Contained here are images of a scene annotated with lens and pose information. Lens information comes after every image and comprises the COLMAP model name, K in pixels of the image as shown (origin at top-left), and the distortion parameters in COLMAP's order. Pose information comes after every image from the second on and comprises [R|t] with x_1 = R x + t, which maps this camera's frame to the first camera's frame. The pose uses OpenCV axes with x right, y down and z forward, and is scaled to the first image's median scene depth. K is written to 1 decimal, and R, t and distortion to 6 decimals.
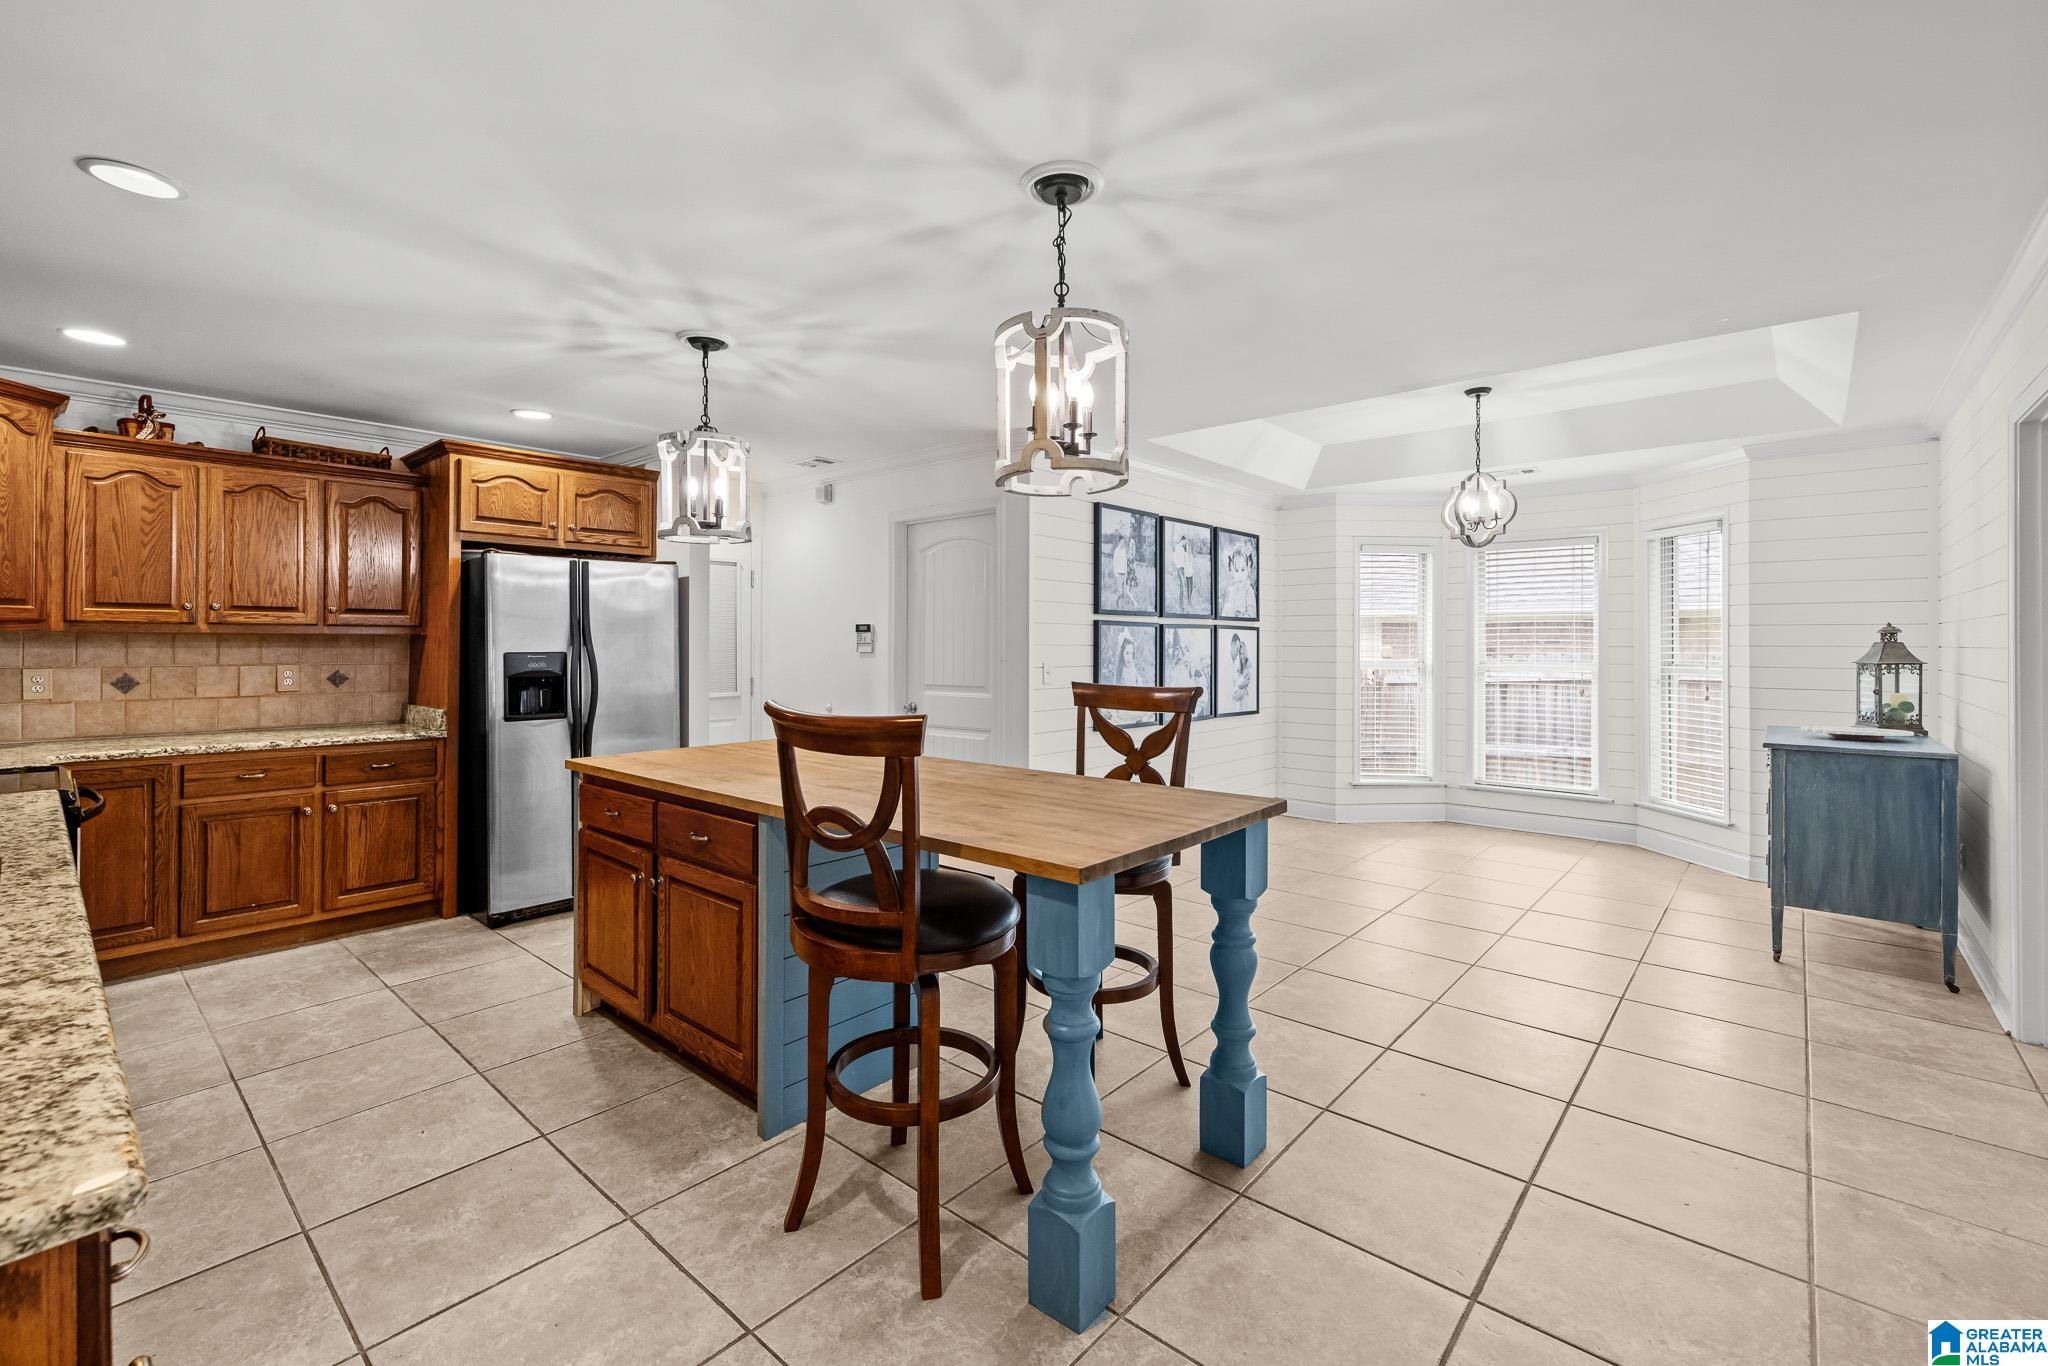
lens RADIAL K [[877.3, 0, 1006.7], [0, 877.3, 648.1], [0, 0, 1]] dist [0.001515, 0.000906]
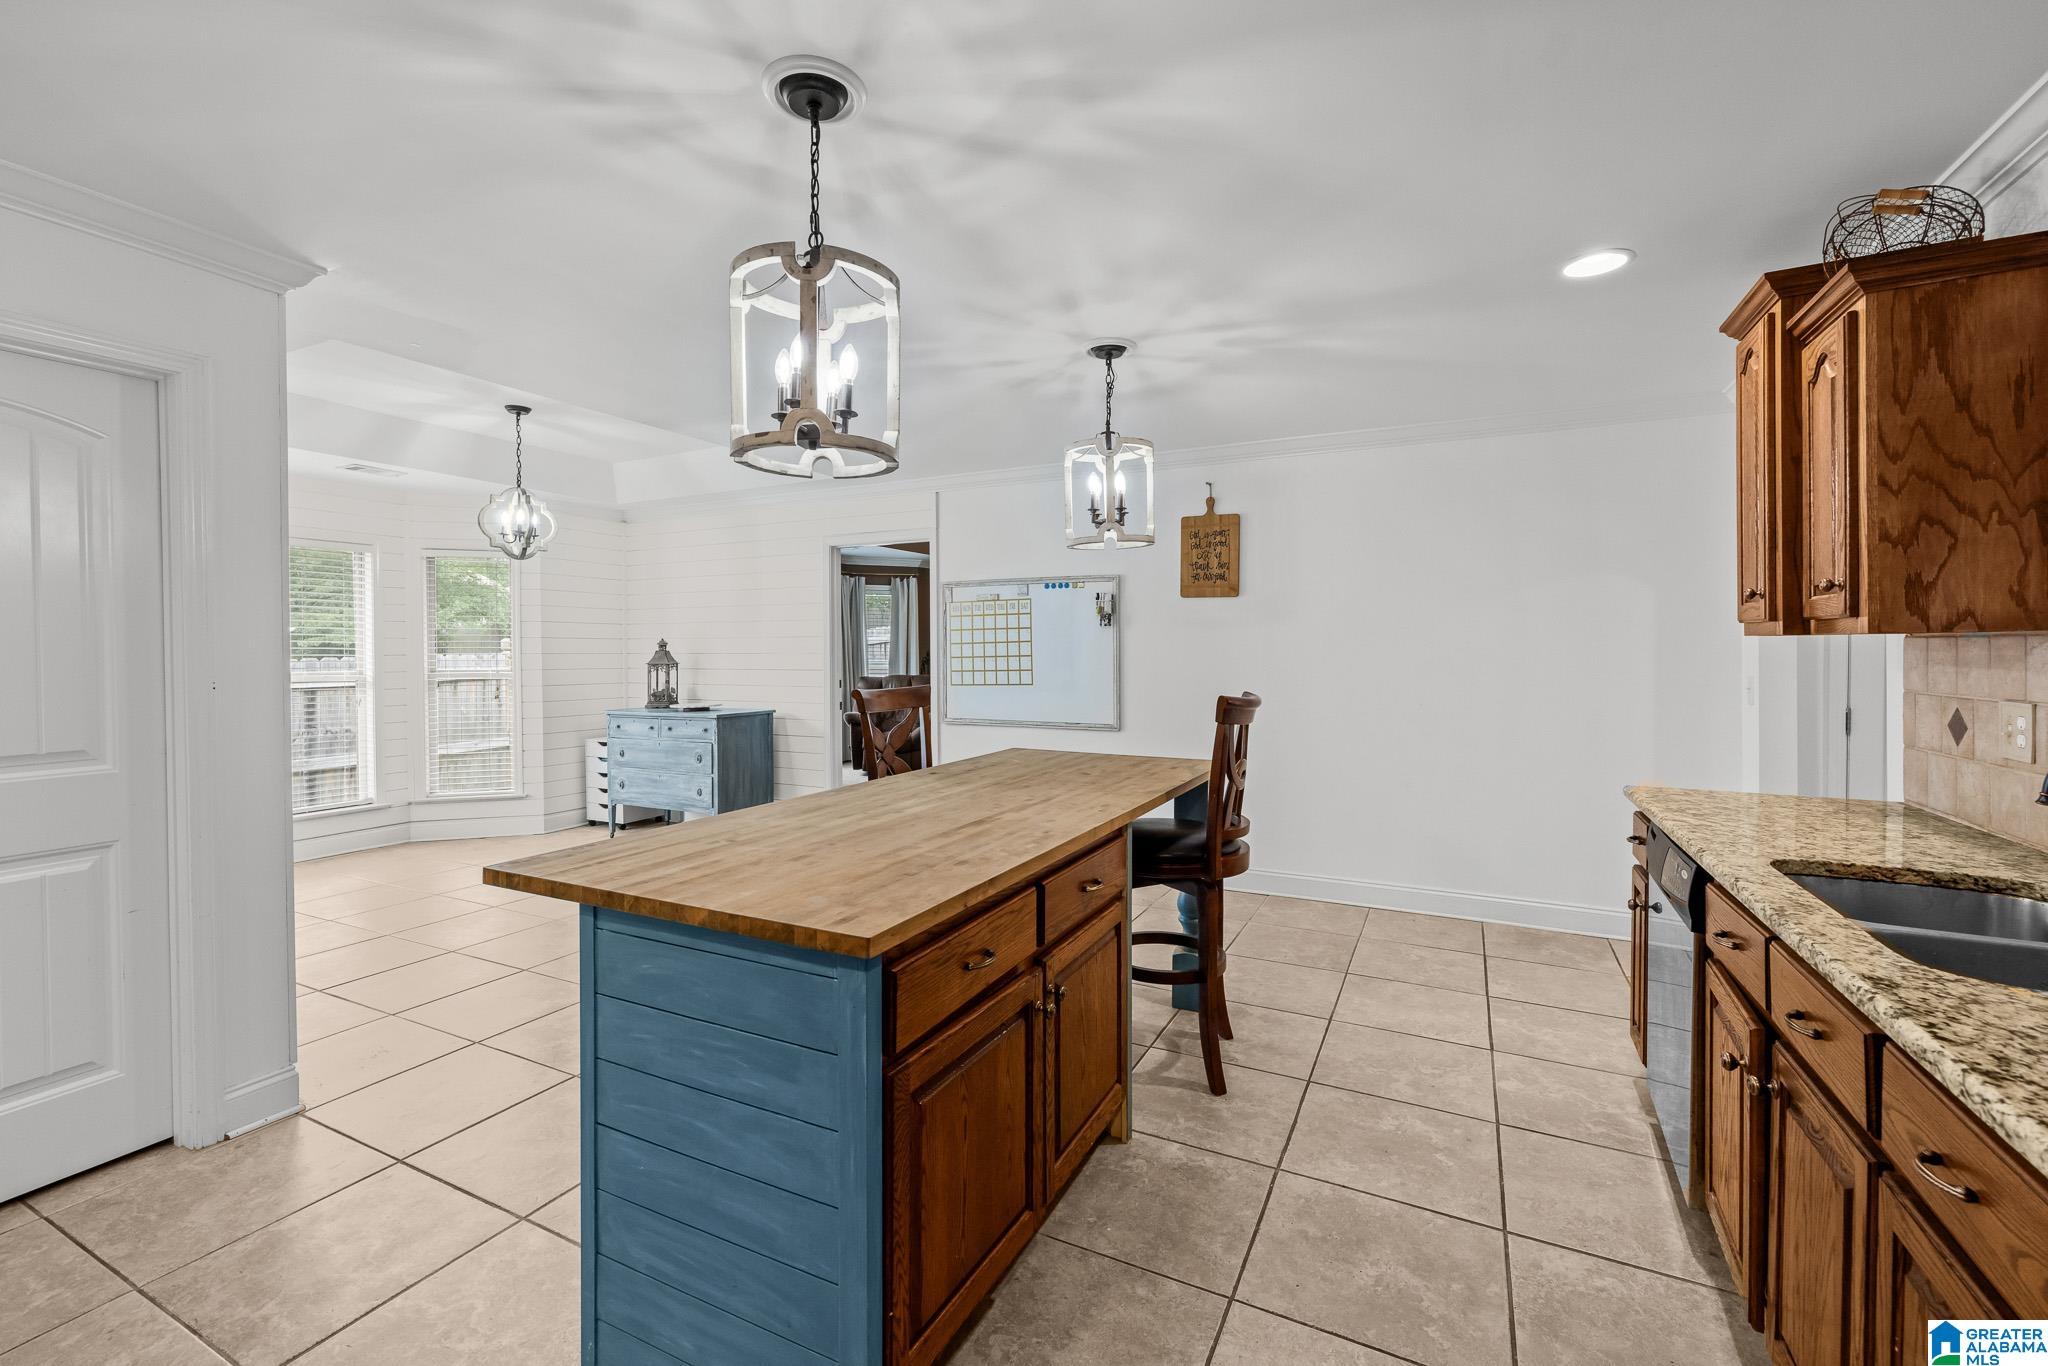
lens RADIAL K [[877.3, 0, 1014.8], [0, 877.3, 658.1], [0, 0, 1]] dist [0.001515, 0.000906]
pose [[-0.255029, -0.009840, 0.966883, -0.751420], [0.006661, 0.999907, 0.011934, -0.006593], [-0.966911, 0.009484, -0.254939, 0.851342]]
